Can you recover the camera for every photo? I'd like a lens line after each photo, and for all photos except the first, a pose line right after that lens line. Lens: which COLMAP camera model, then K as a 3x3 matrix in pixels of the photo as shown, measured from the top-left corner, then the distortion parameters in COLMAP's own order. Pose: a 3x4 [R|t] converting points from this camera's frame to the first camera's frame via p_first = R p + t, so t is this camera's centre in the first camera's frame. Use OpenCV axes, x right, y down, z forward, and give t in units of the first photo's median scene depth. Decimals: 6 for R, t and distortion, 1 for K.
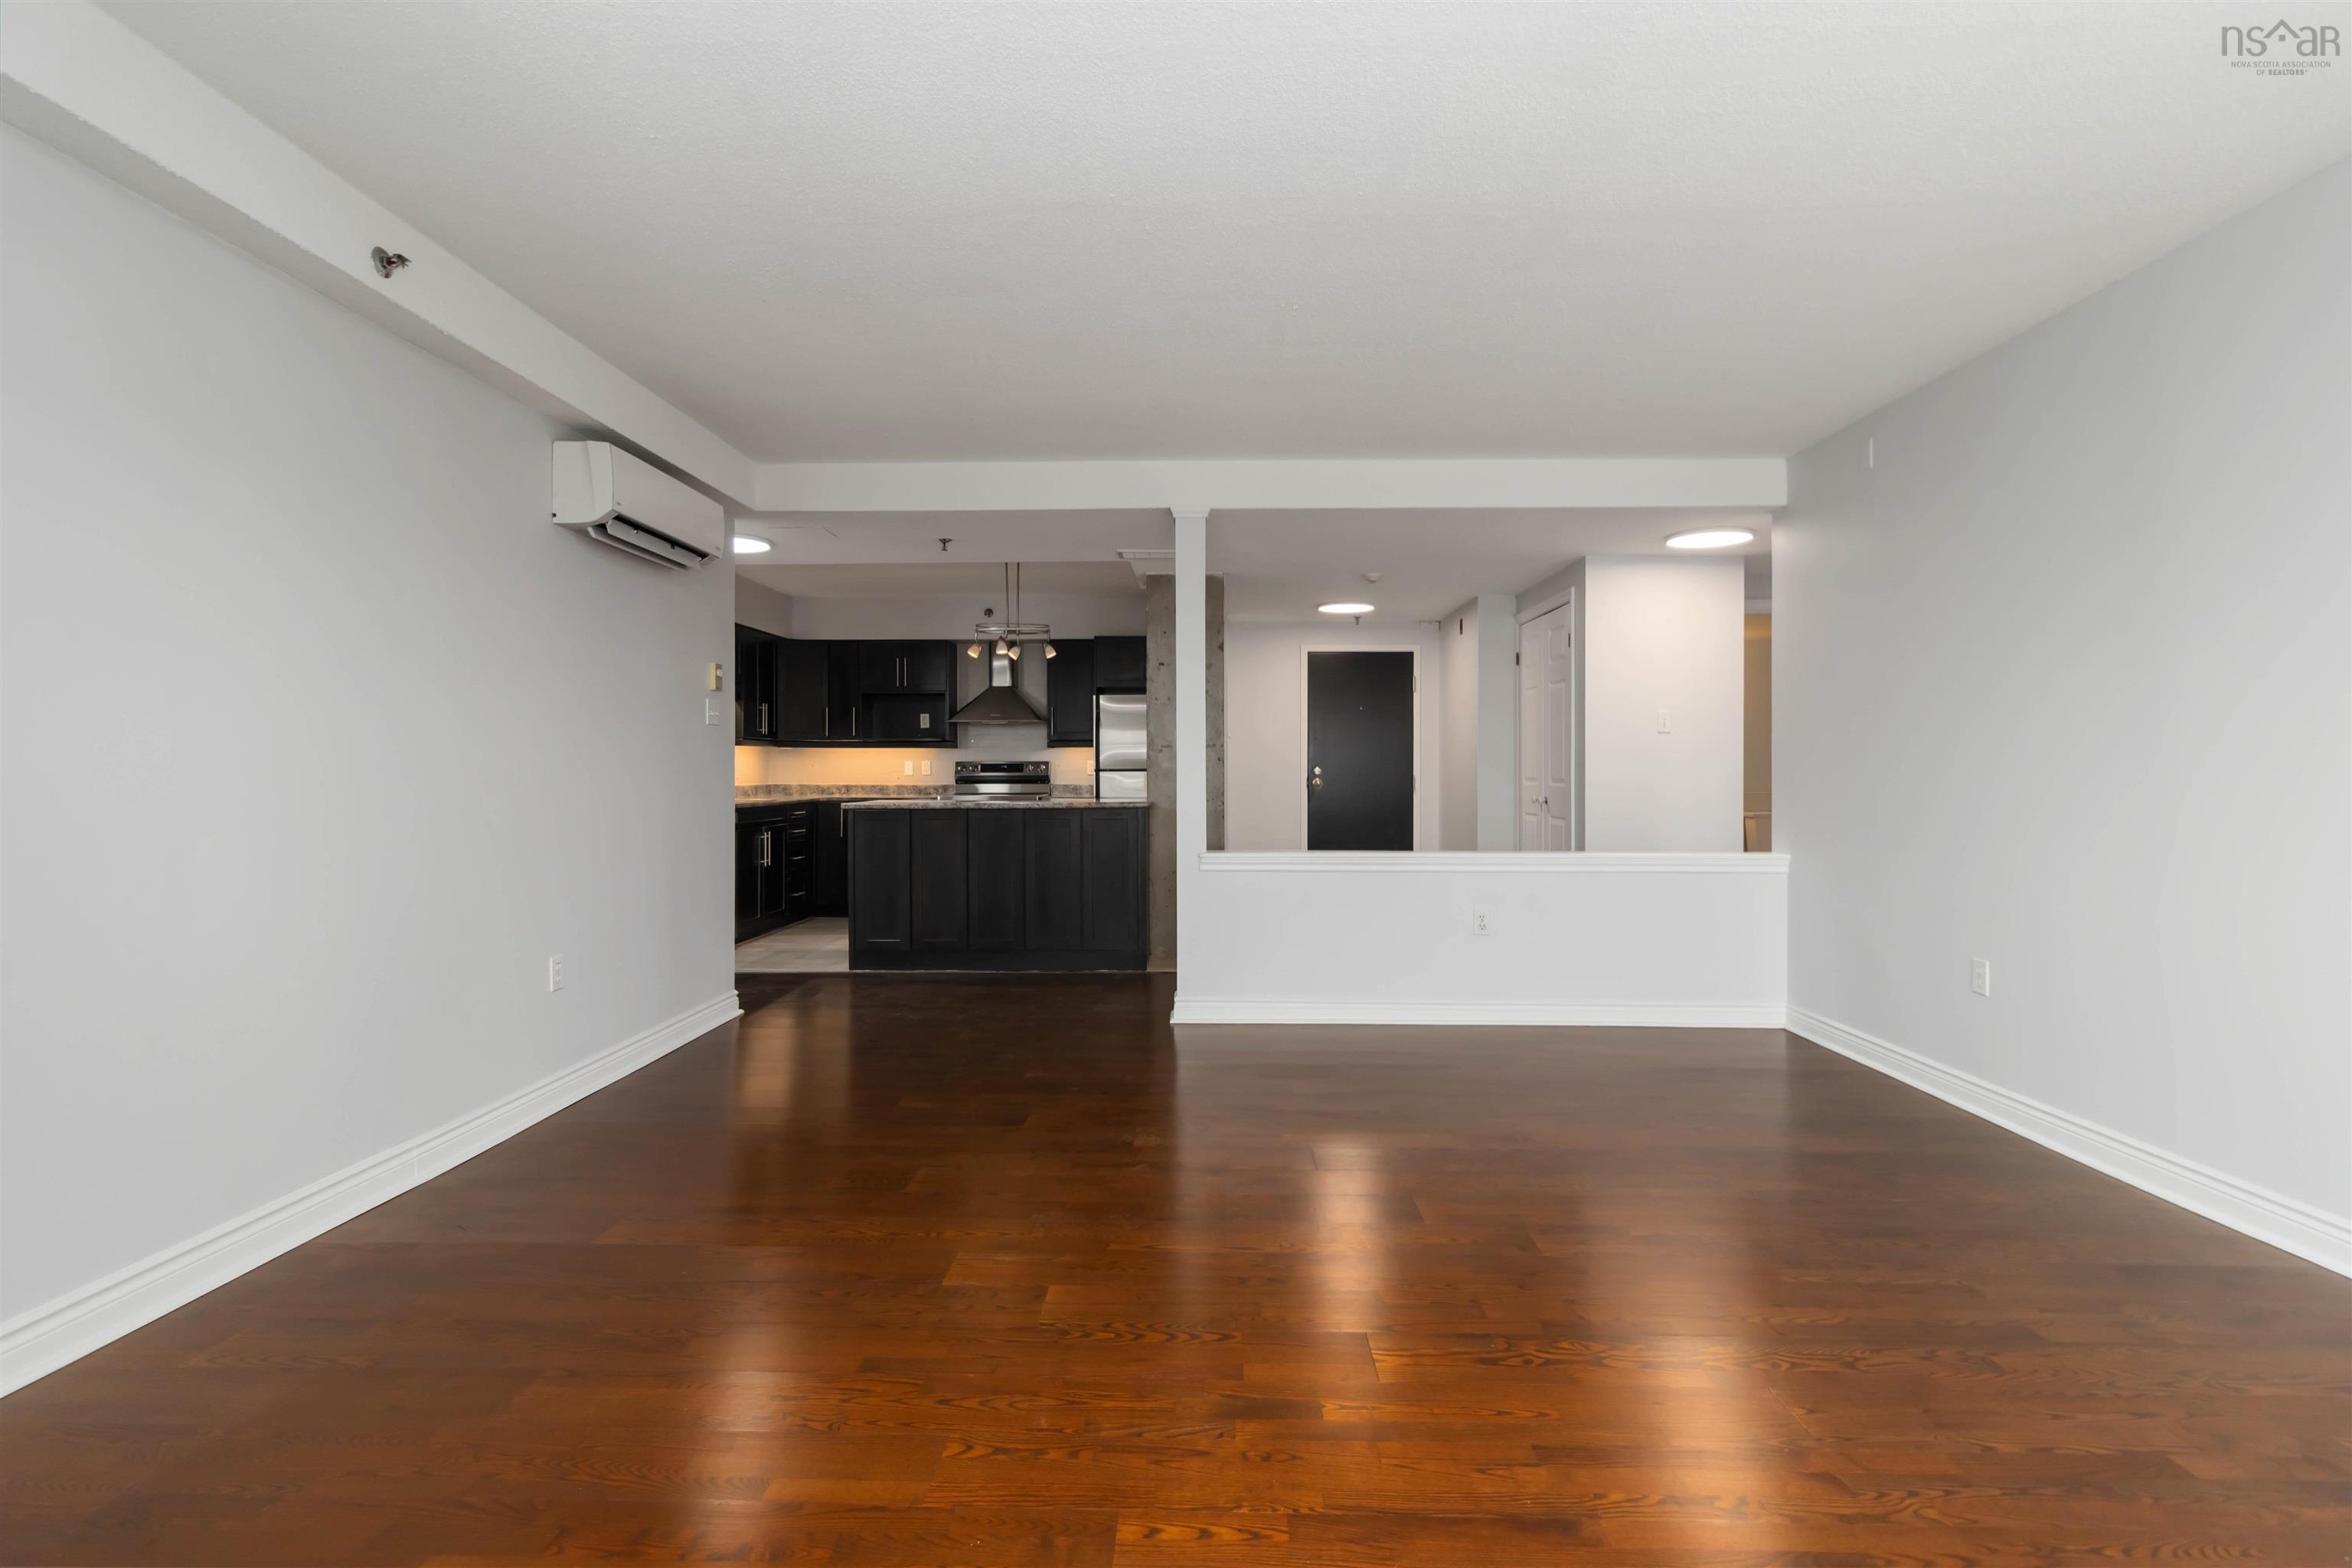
lens RADIAL K [[1104.9, 0, 1189.2], [0, 1104.9, 794.0], [0, 0, 1]] dist [0.002308, 0.000833]
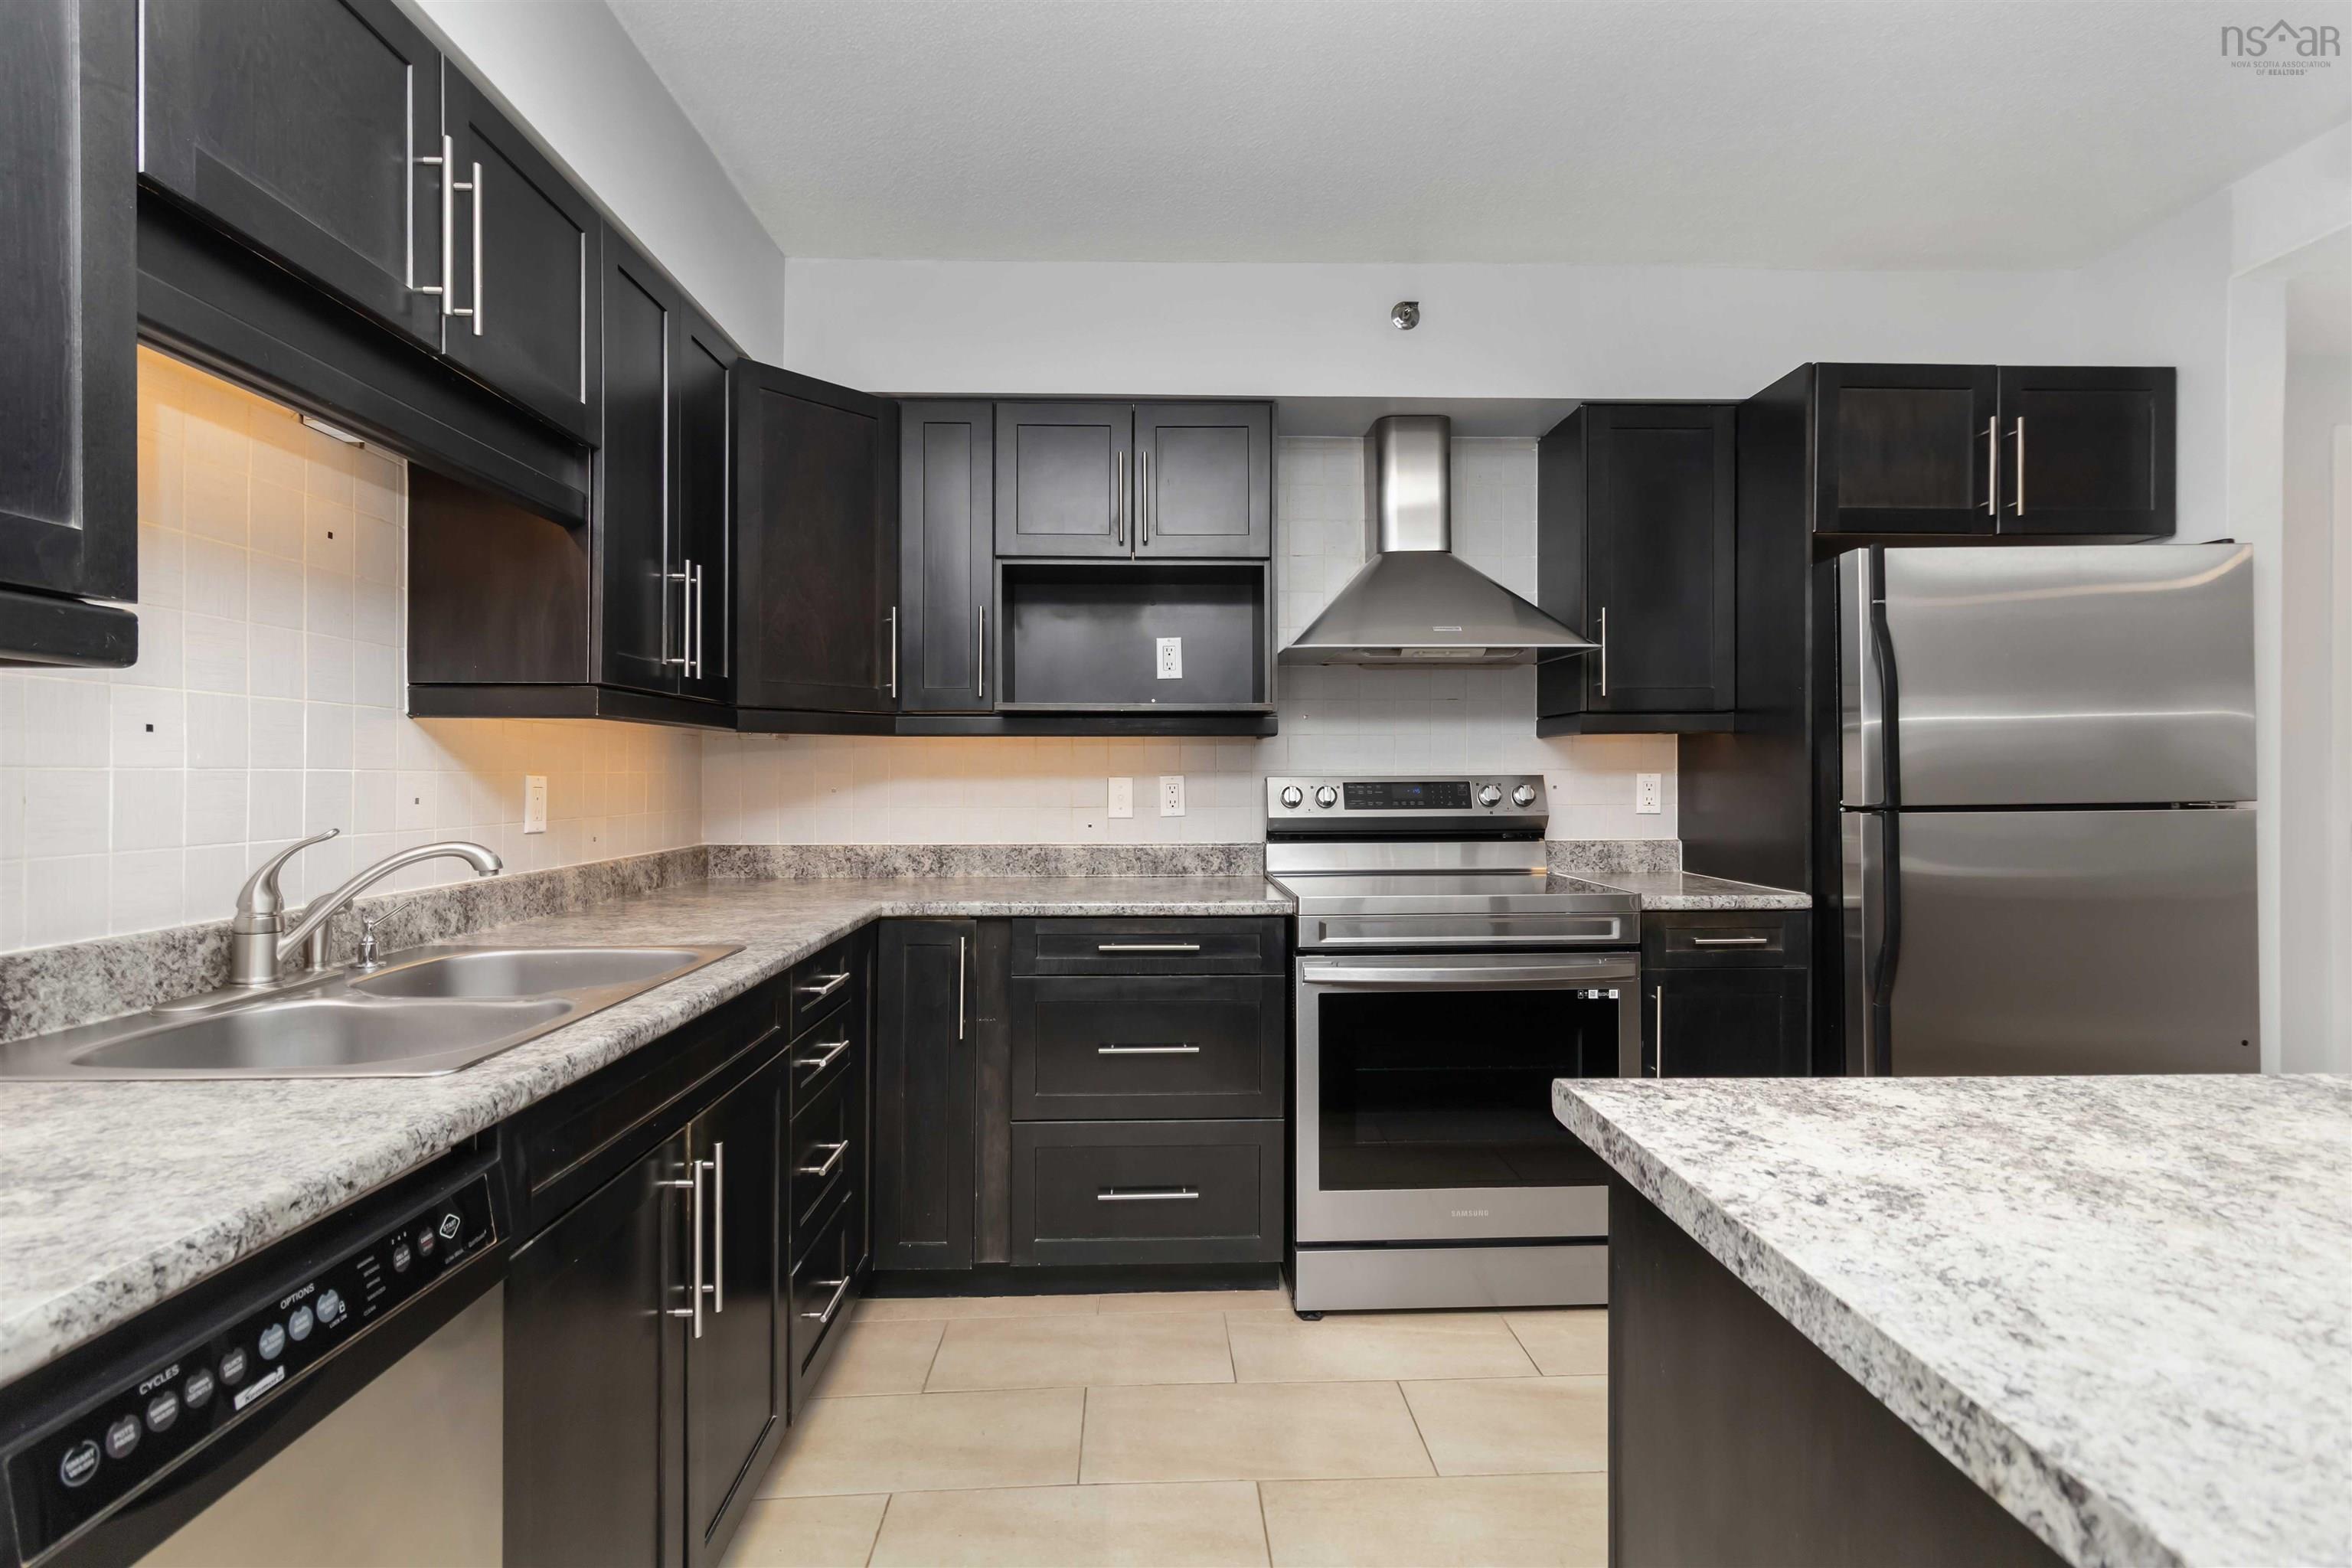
lens RADIAL K [[1115.0, 0, 1180.3], [0, 1115.0, 789.2], [0, 0, 1]] dist [-0.000384, 0.000405]
pose [[0.998780, -0.002308, 0.049324, -0.344242], [0.002870, 0.999932, -0.011317, -0.029636], [-0.049294, 0.011445, 0.998719, 0.894864]]
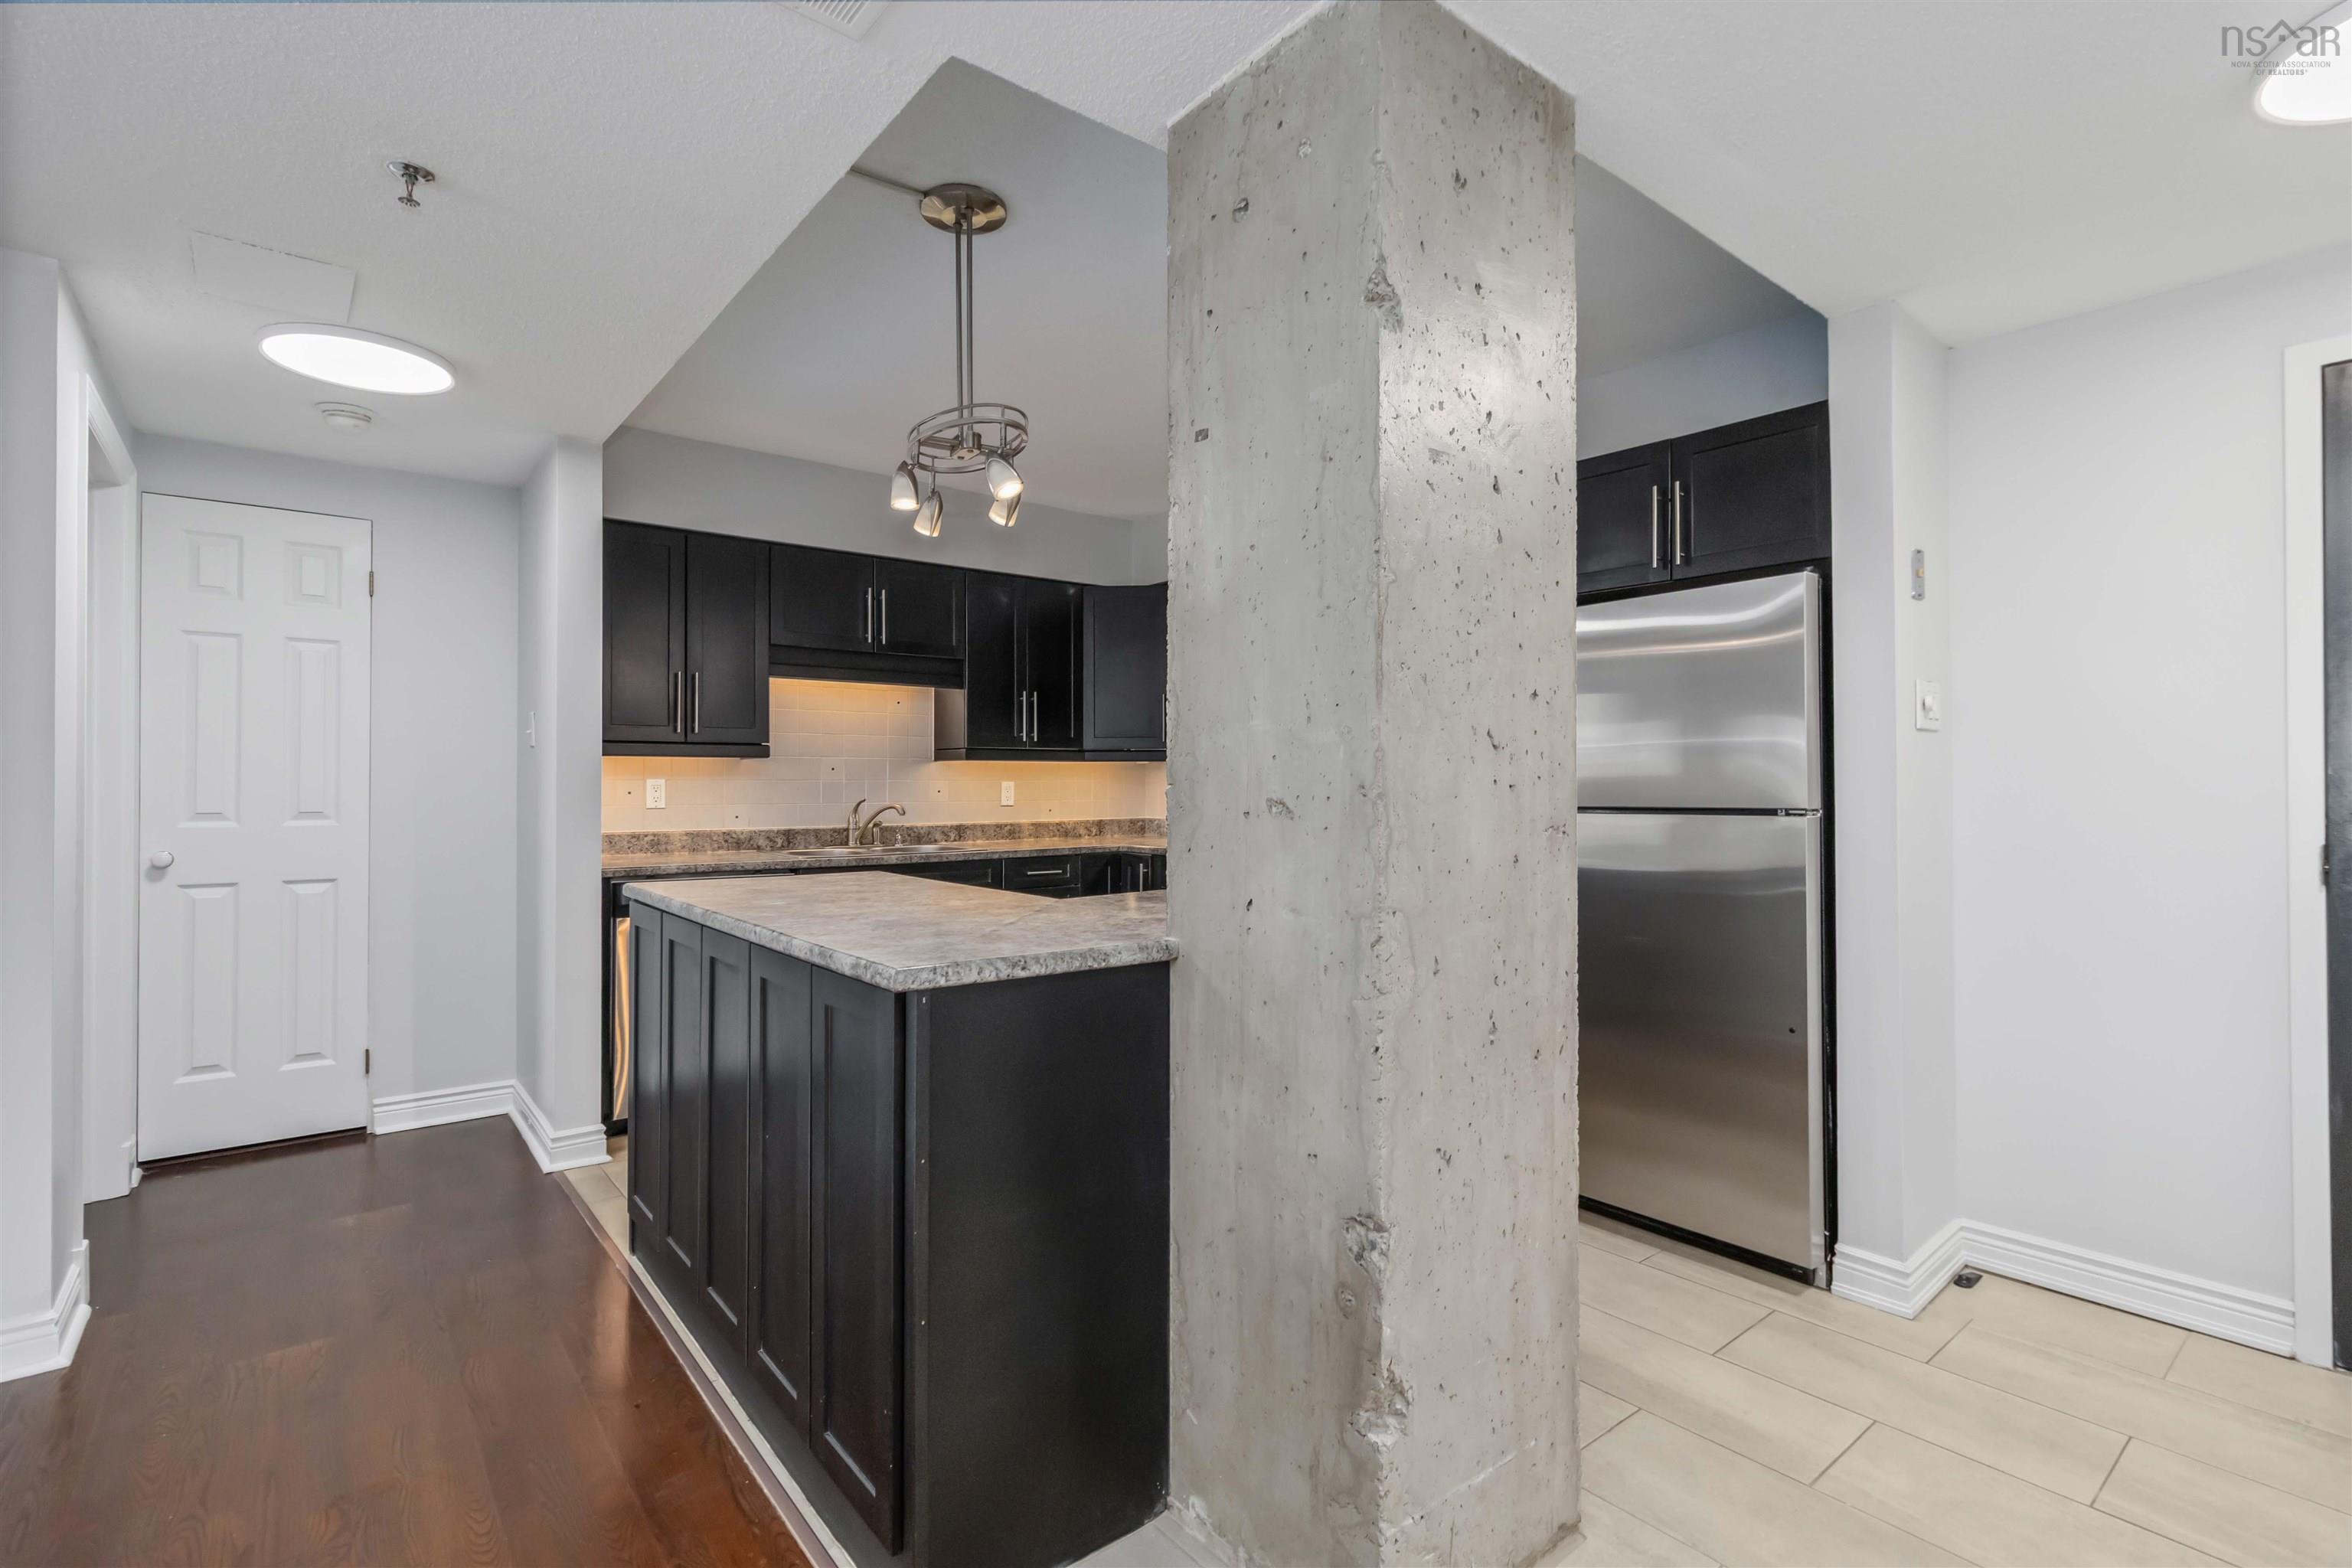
lens RADIAL K [[1094.5, 0, 1179.6], [0, 1094.5, 771.3], [0, 0, 1]] dist [0.000035, 0.000732]
pose [[0.643159, -0.006674, -0.765704, 0.170709], [-0.017976, 0.999555, -0.023811, -0.029056], [0.765522, 0.029079, 0.642753, 0.822665]]
